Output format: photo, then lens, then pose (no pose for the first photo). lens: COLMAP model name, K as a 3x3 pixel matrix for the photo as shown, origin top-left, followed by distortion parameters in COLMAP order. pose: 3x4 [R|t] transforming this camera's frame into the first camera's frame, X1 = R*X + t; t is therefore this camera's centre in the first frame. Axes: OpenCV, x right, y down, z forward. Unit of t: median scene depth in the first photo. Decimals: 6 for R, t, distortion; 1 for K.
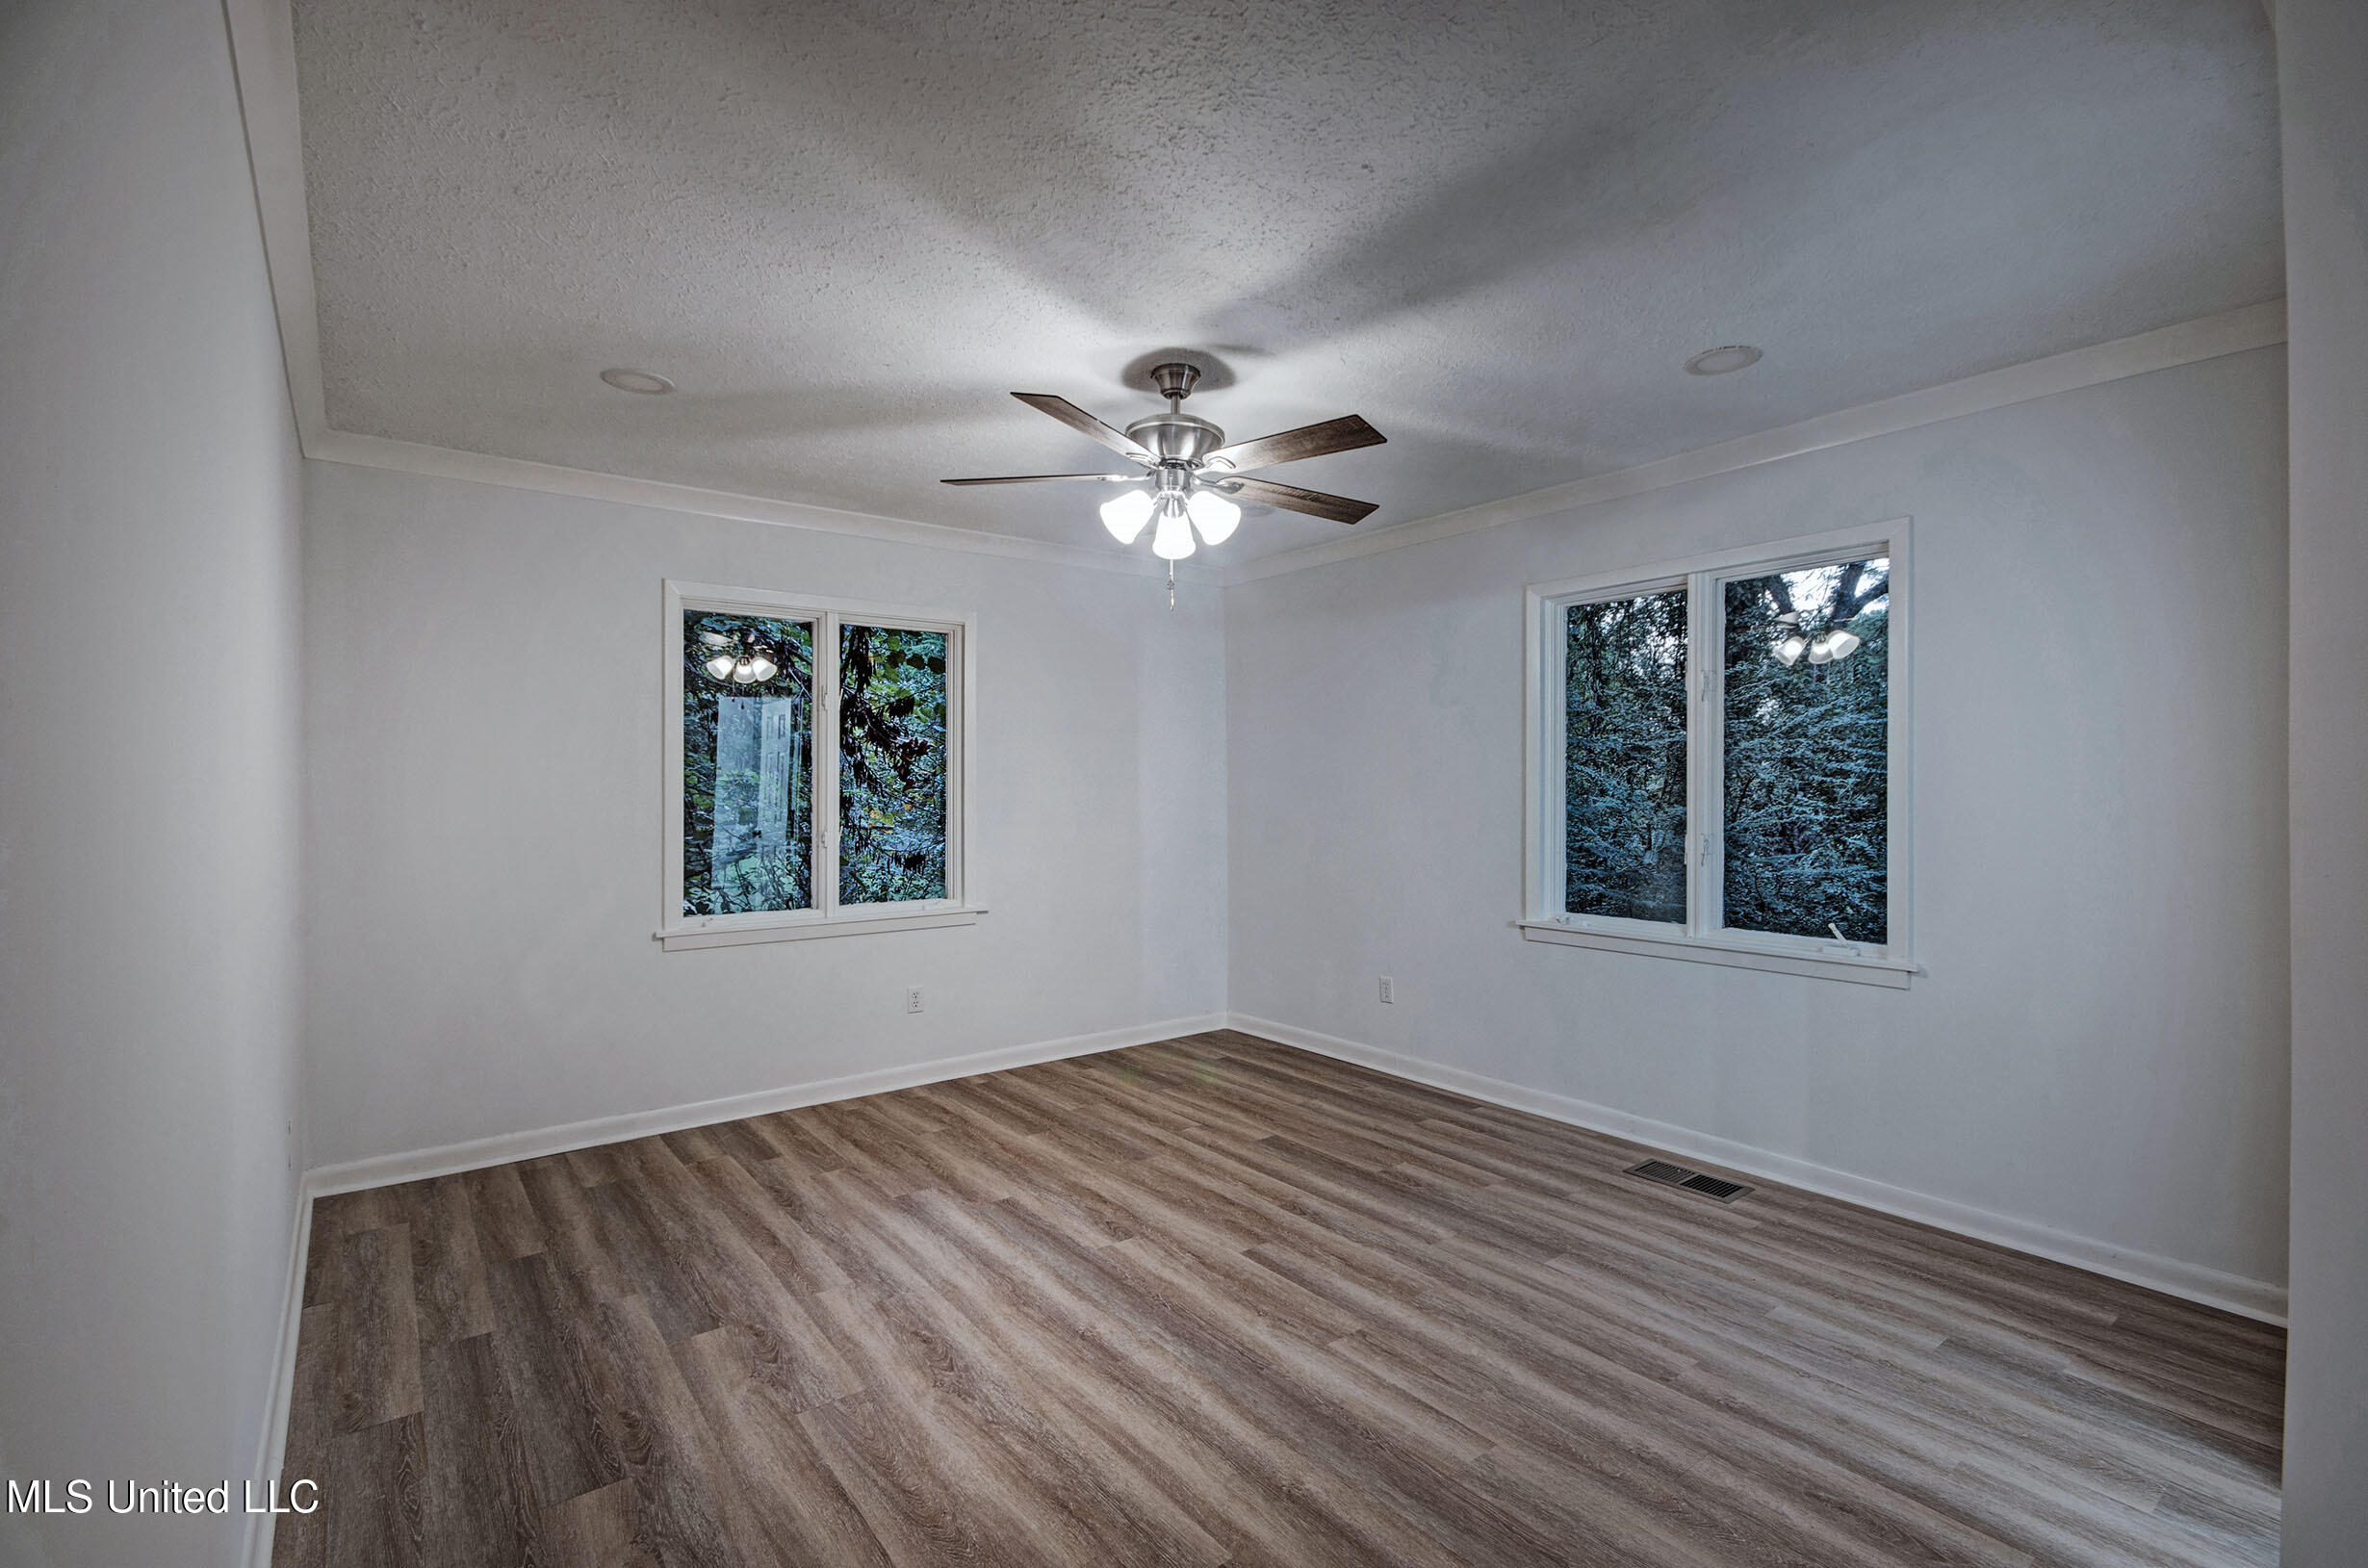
lens RADIAL K [[1077.1, 0, 1180.9], [0, 1077.1, 784.7], [0, 0, 1]] dist [0.004325, -0.000319]
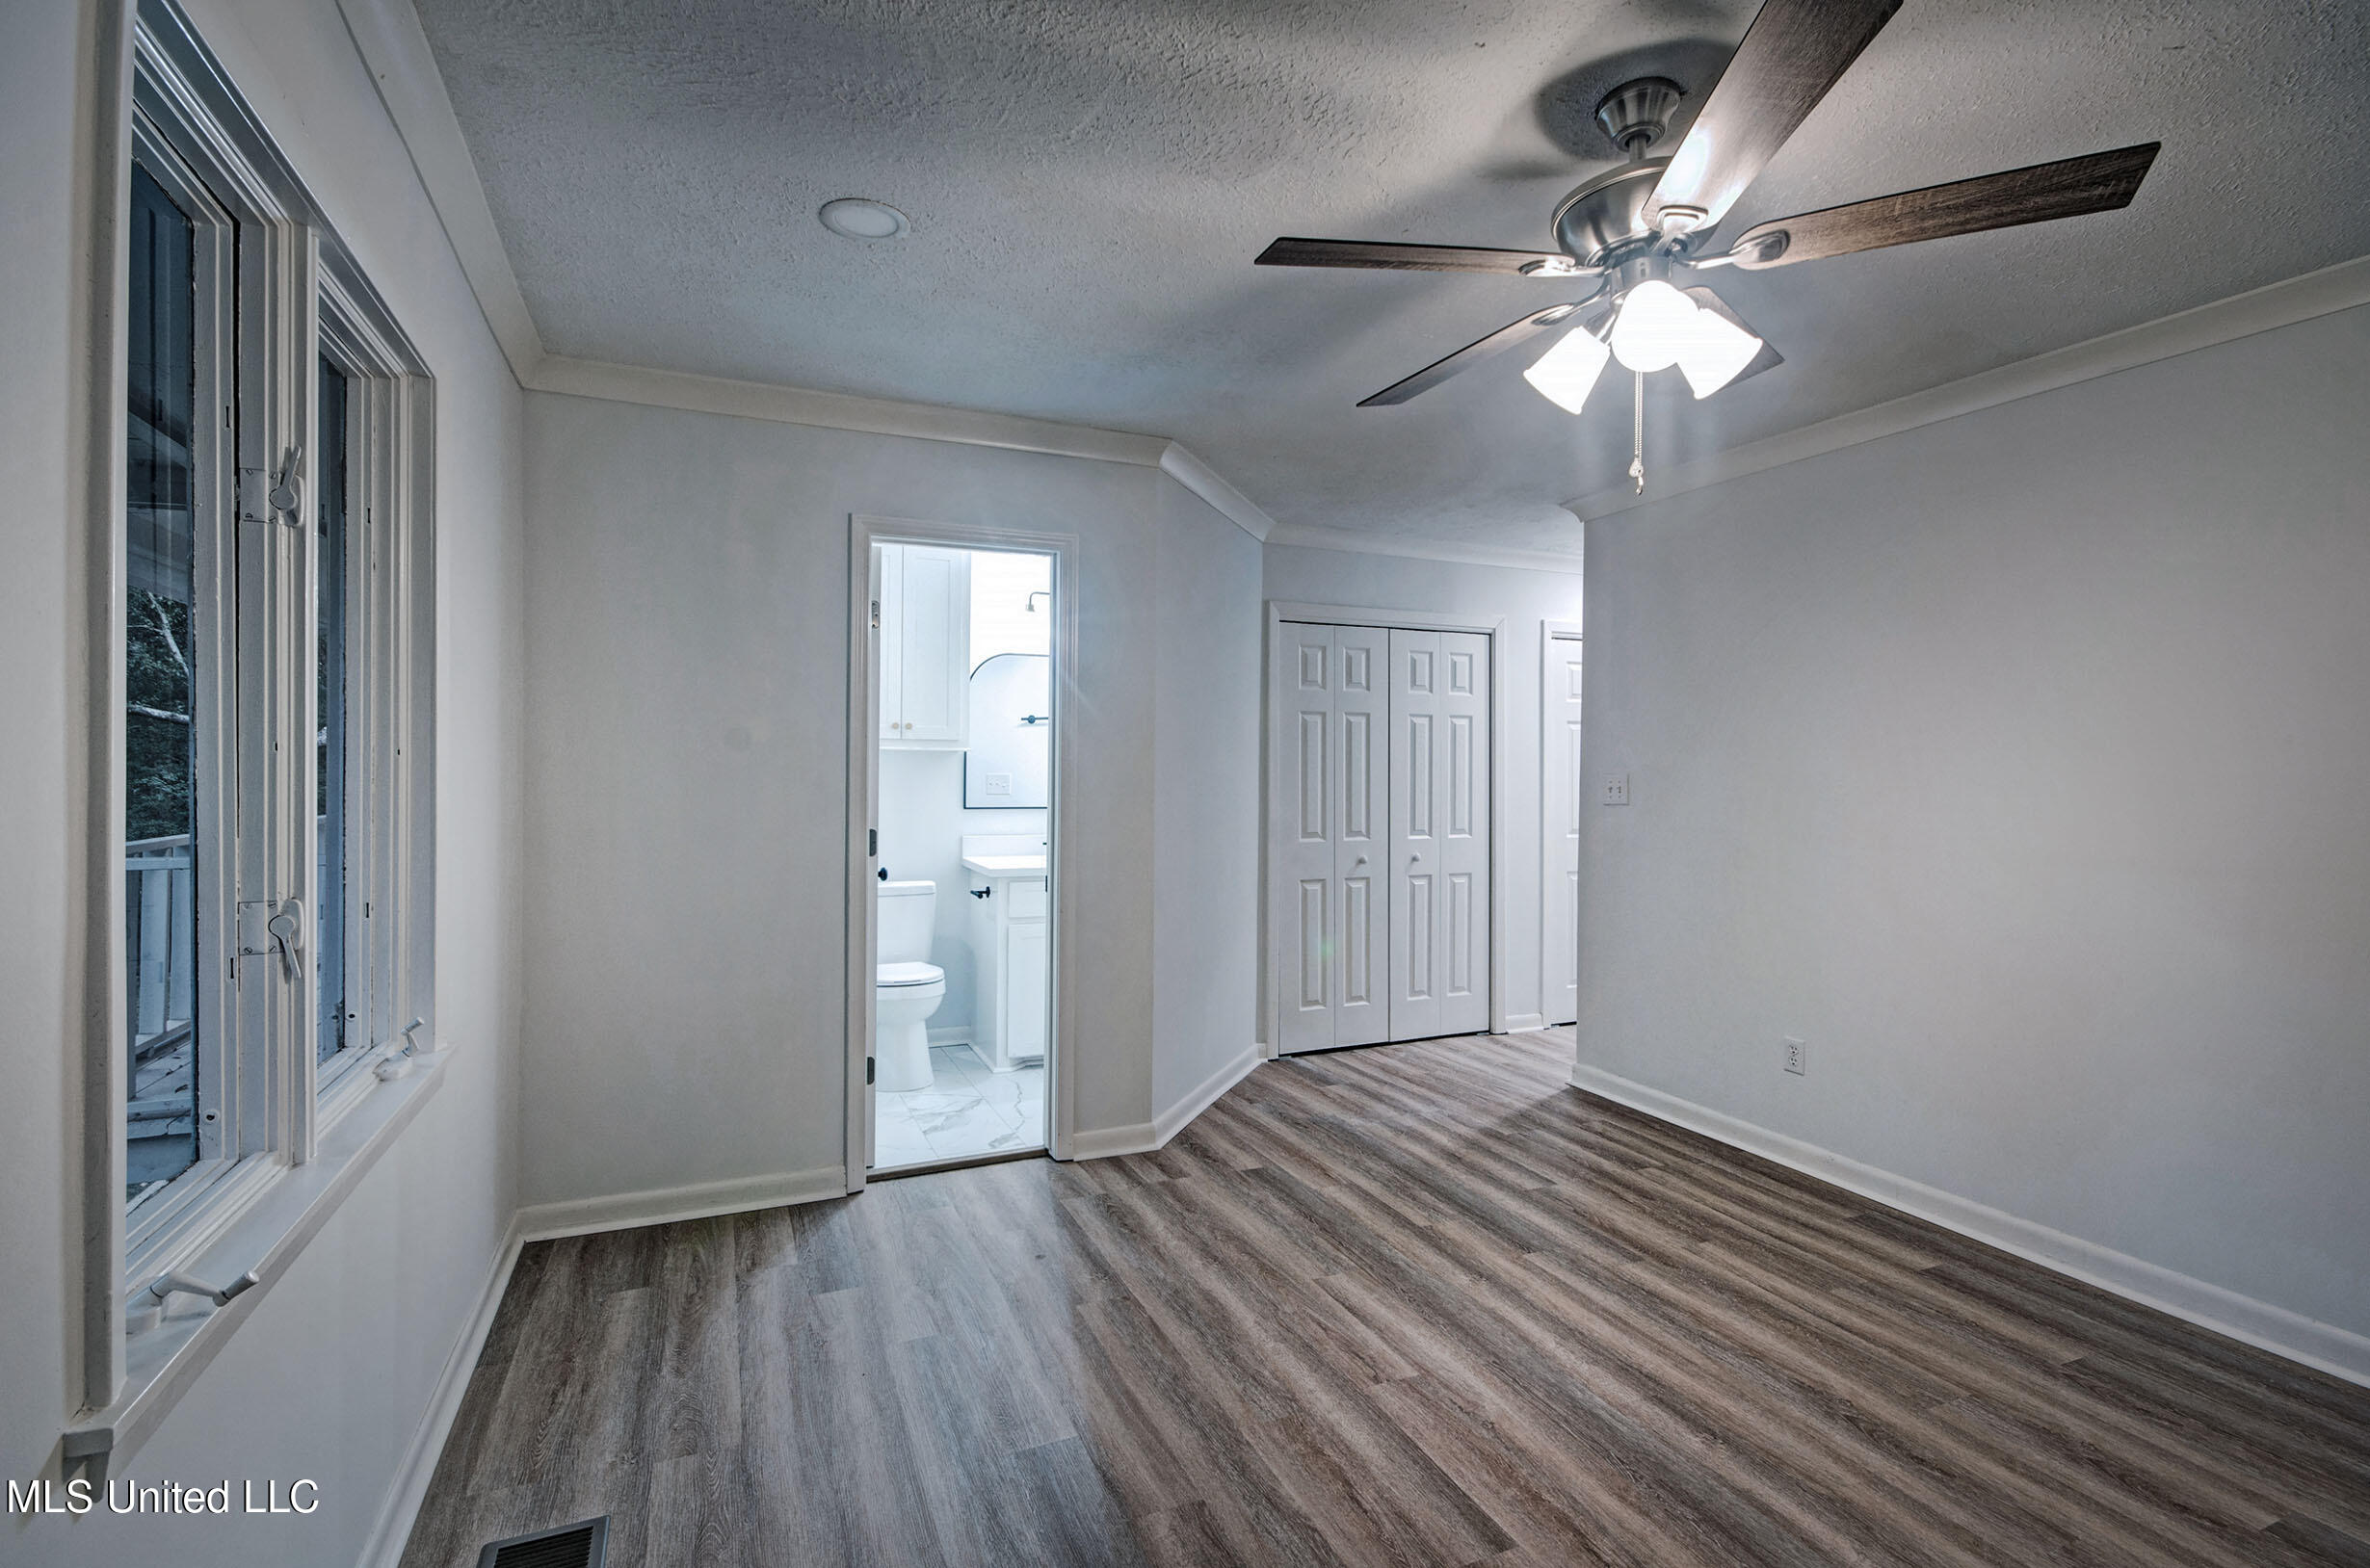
lens RADIAL K [[1077.9, 0, 1177.3], [0, 1077.9, 793.0], [0, 0, 1]] dist [0.004325, -0.000319]
pose [[-0.968214, -0.010626, 0.249897, 0.110652], [-0.006396, 0.999822, 0.017735, -0.002032], [-0.250041, 0.015573, -0.968110, 1.955802]]
